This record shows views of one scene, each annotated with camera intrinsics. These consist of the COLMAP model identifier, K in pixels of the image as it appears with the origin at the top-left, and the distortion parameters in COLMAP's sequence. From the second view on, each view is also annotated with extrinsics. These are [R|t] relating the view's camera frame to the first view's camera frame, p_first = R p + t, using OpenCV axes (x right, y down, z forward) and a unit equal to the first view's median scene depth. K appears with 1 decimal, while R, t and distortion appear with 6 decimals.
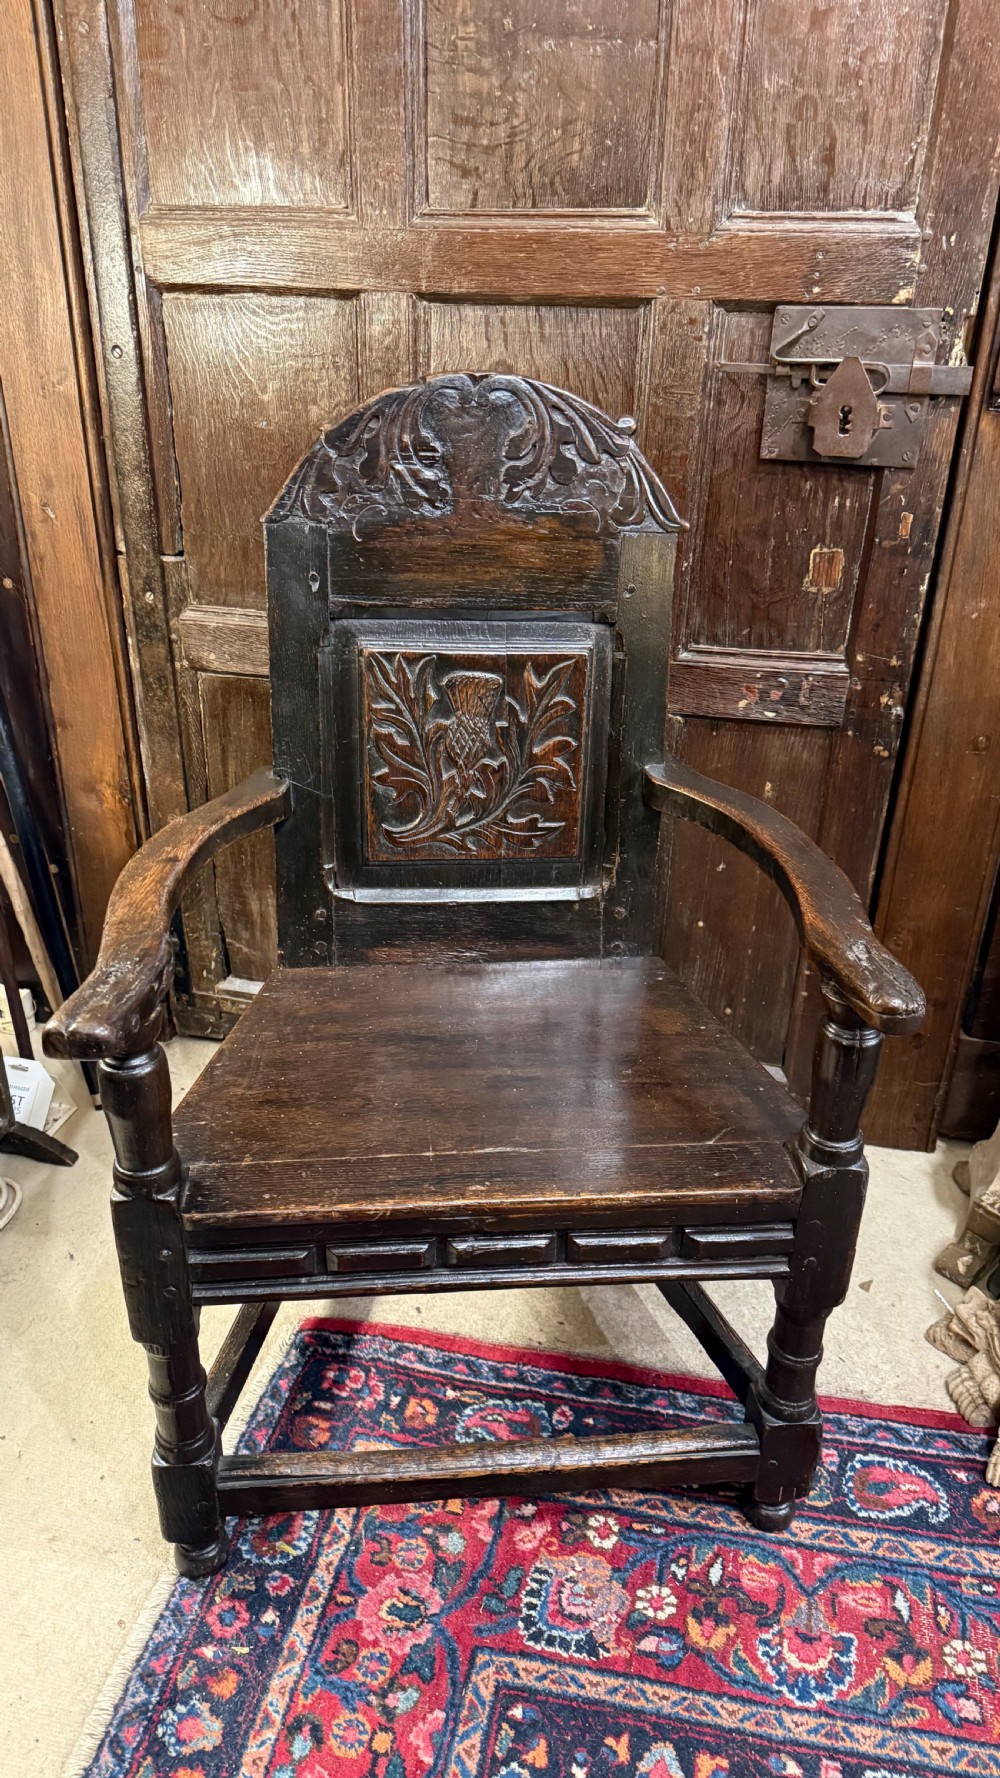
lens RADIAL K [[1285.4, 0, 499.1], [0, 1285.4, 914.0], [0, 0, 1]] dist [0.047926, -0.060346]
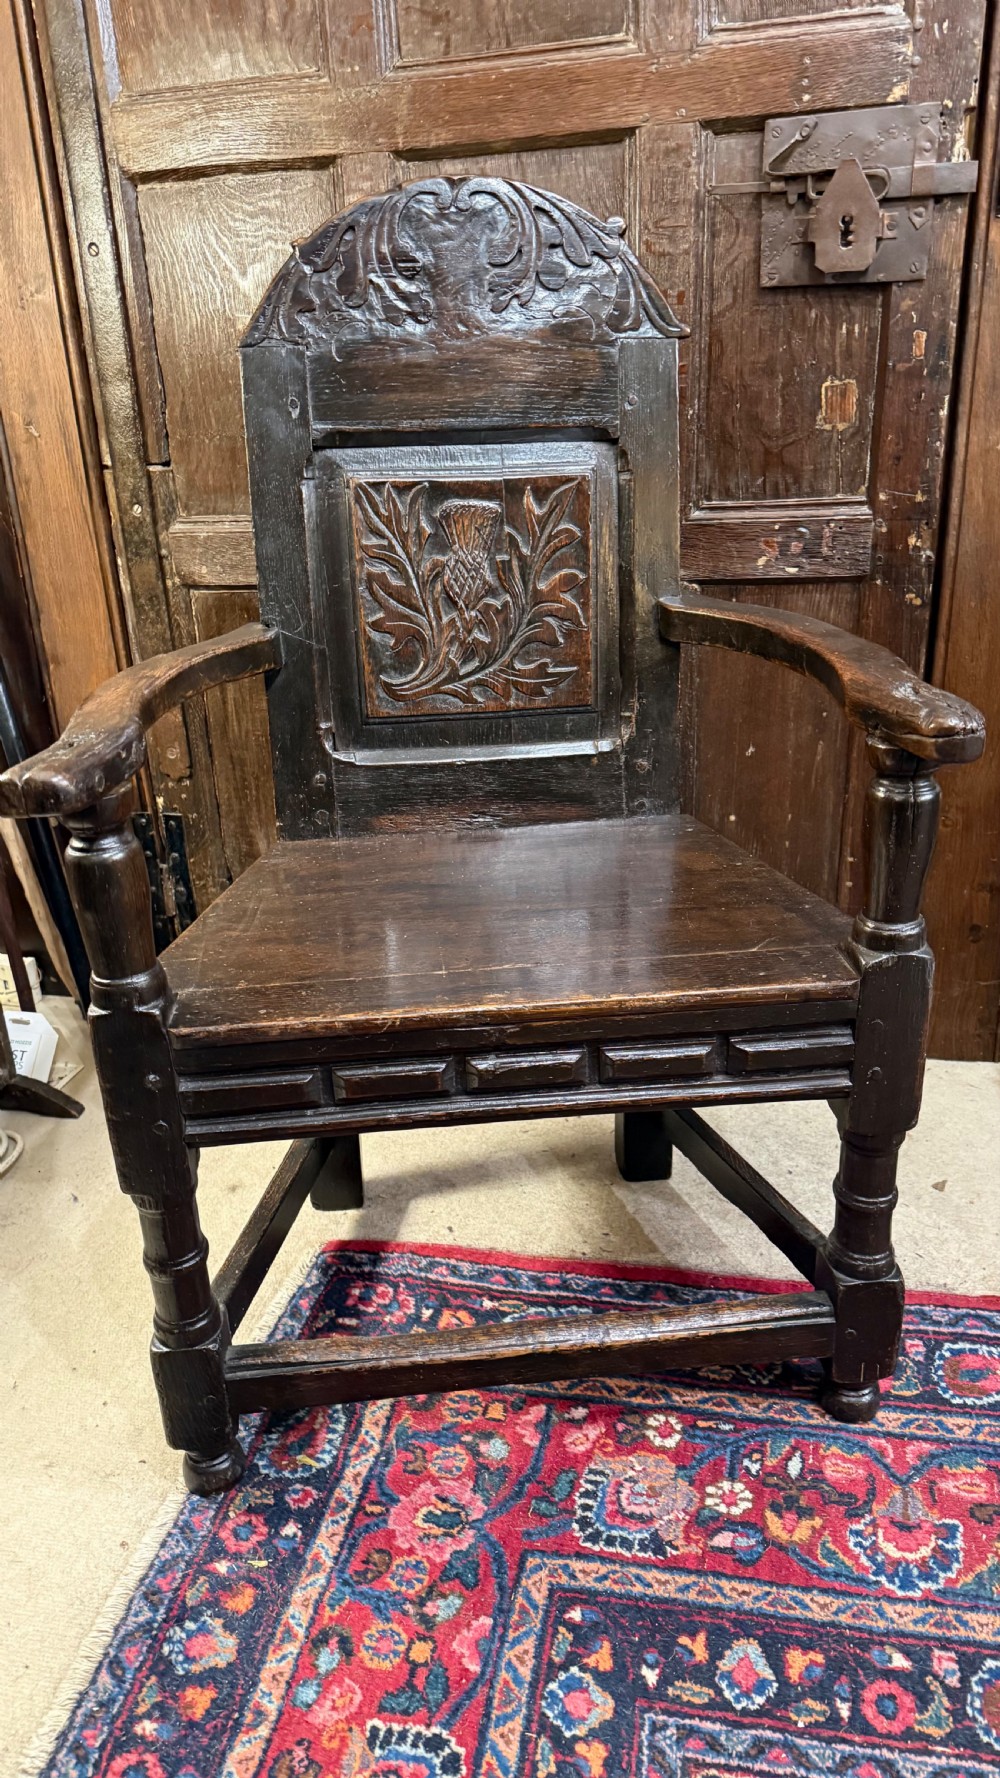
lens RADIAL K [[1285.4, 0, 501.8], [0, 1285.4, 915.5], [0, 0, 1]] dist [0.047926, -0.060346]
pose [[0.998204, -0.054872, -0.024050, 0.010244], [0.052864, 0.995596, -0.077427, 0.192503], [0.028193, 0.076017, 0.996708, 0.088874]]
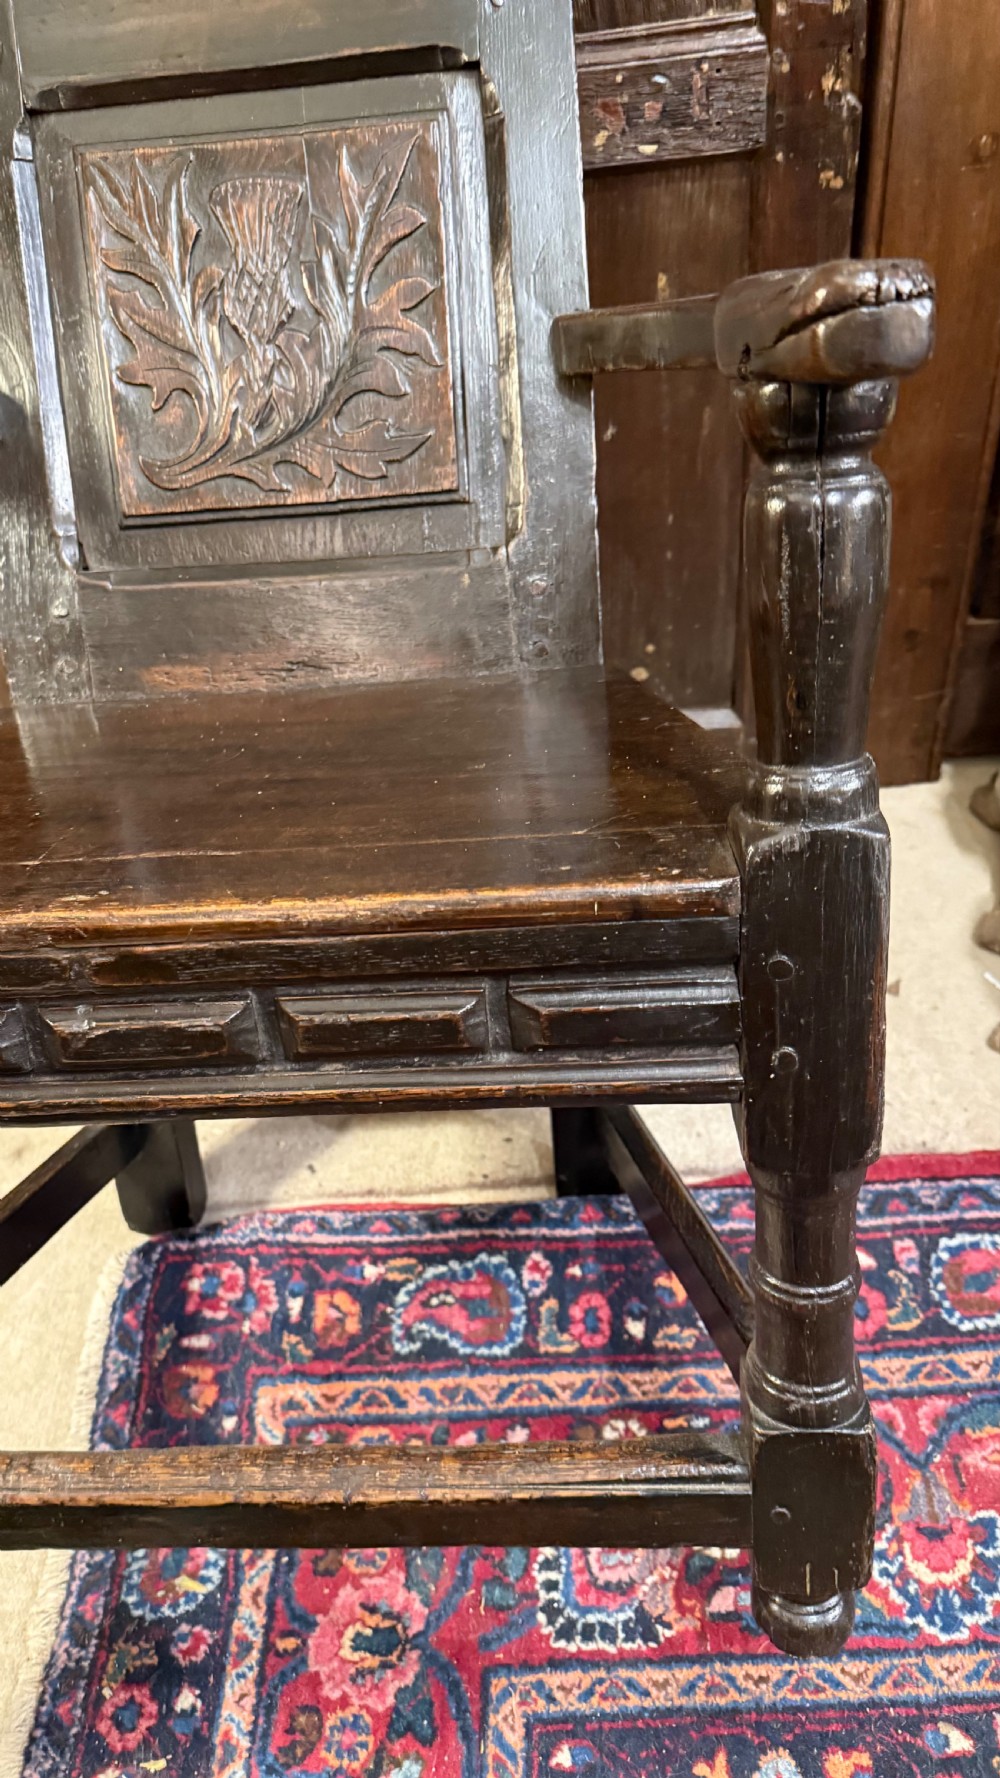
lens RADIAL K [[1291.1, 0, 495.0], [0, 1291.1, 910.8], [0, 0, 1]] dist [0.031787, -0.049986]
pose [[0.972960, -0.225340, 0.050697, 0.040863], [0.201656, 0.935774, 0.289245, -0.017630], [-0.112619, -0.271201, 0.955912, 0.415233]]
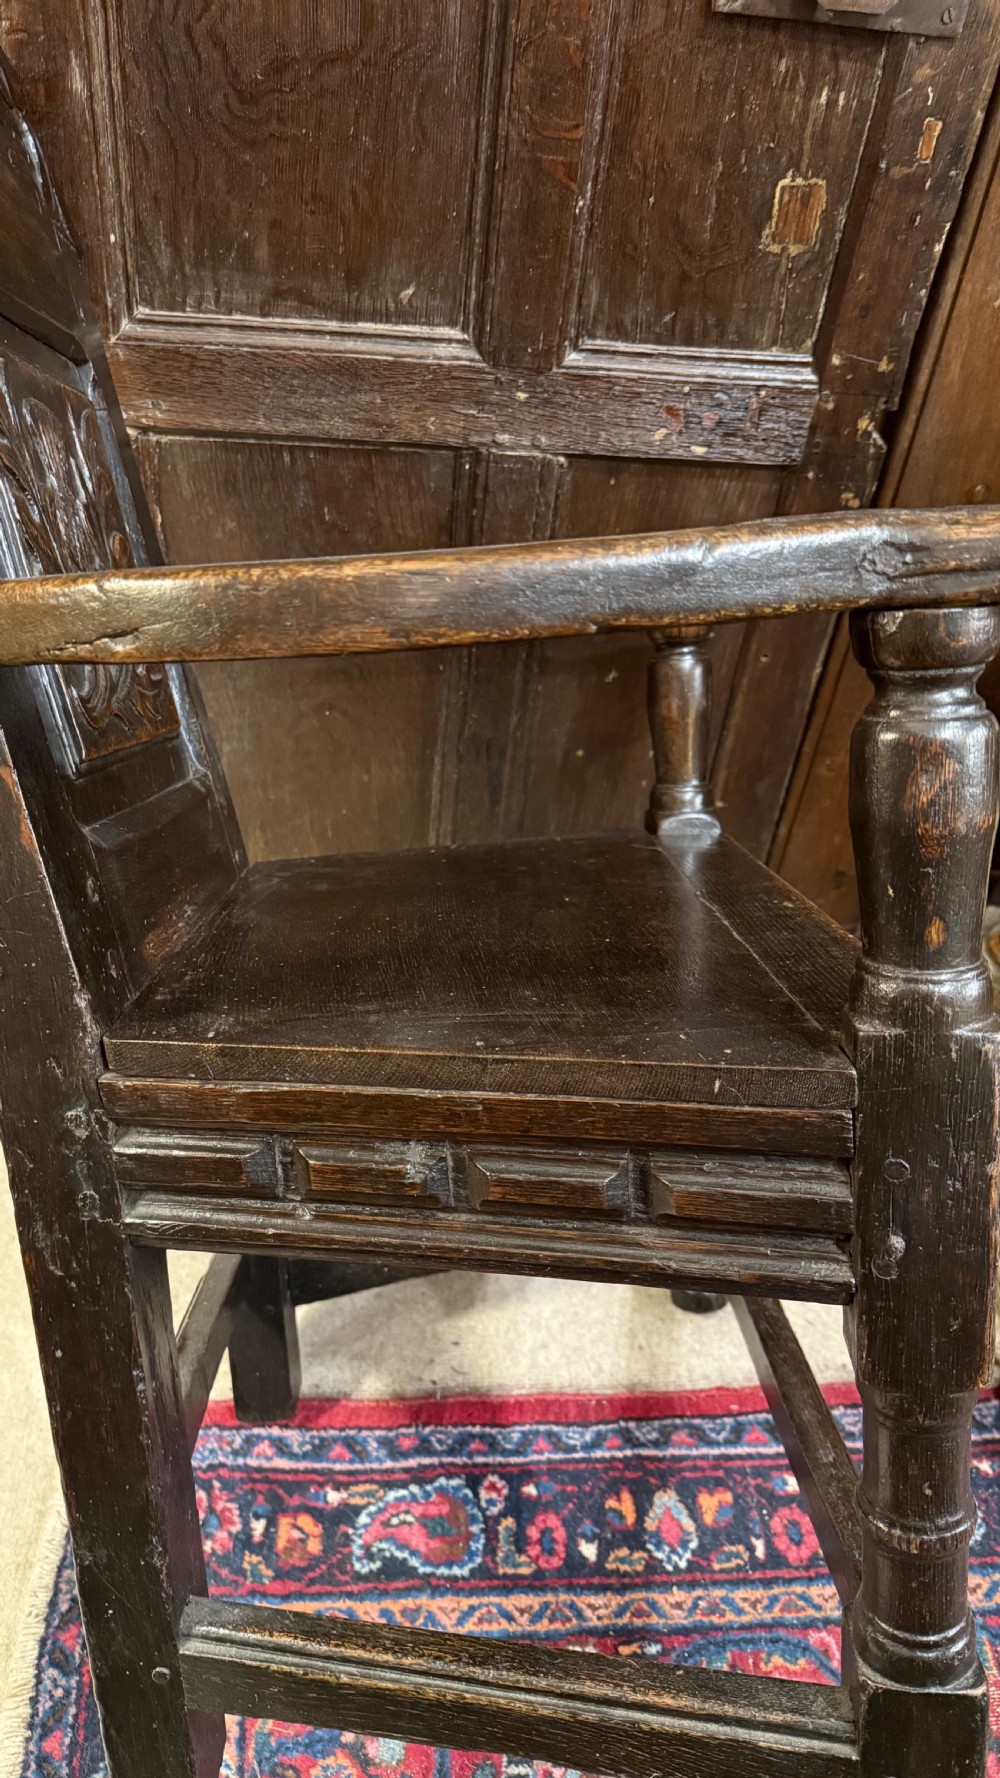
lens RADIAL K [[1291.1, 0, 514.8], [0, 1291.1, 920.1], [0, 0, 1]] dist [0.031787, -0.049986]
pose [[0.962326, -0.123336, 0.242317, -0.085212], [0.056142, 0.962129, 0.266752, -0.135559], [-0.266040, -0.243099, 0.932805, 0.434727]]
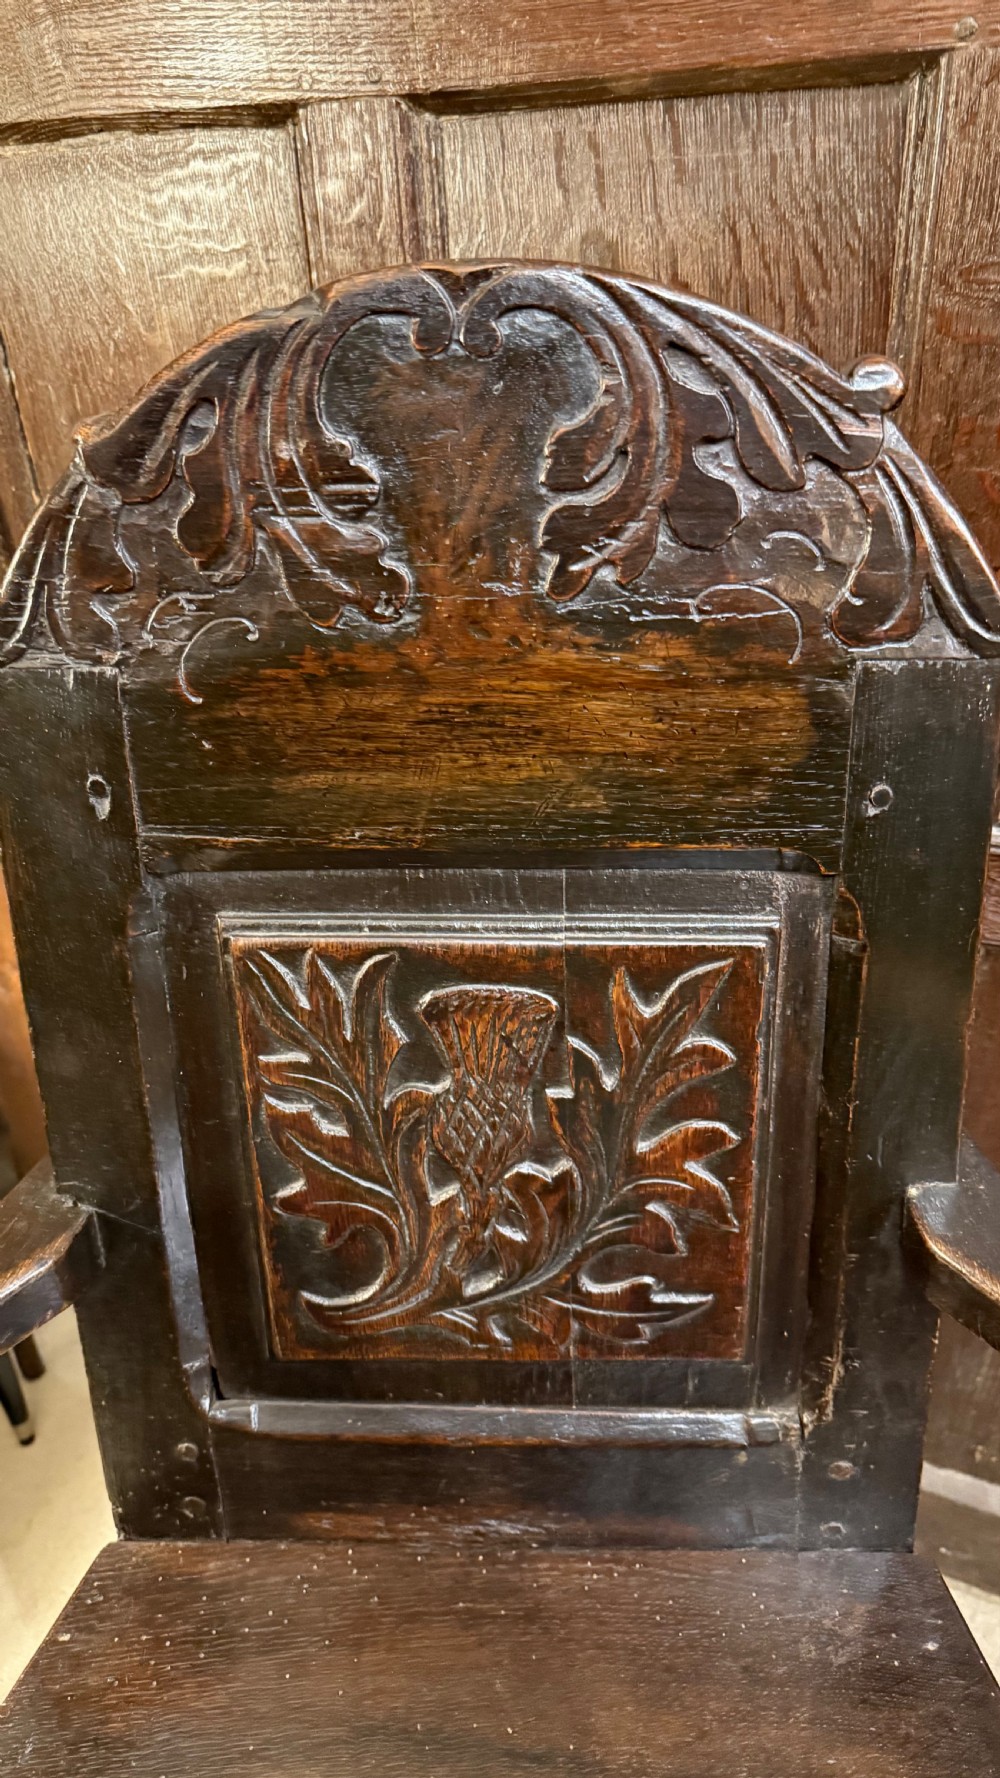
lens RADIAL K [[1291.1, 0, 494.6], [0, 1291.1, 888.2], [0, 0, 1]] dist [0.031787, -0.049986]
pose [[0.985615, 0.011359, -0.168622, 0.054922], [-0.001834, 0.998399, 0.056540, -0.252444], [0.168994, -0.055417, 0.984058, 0.604489]]
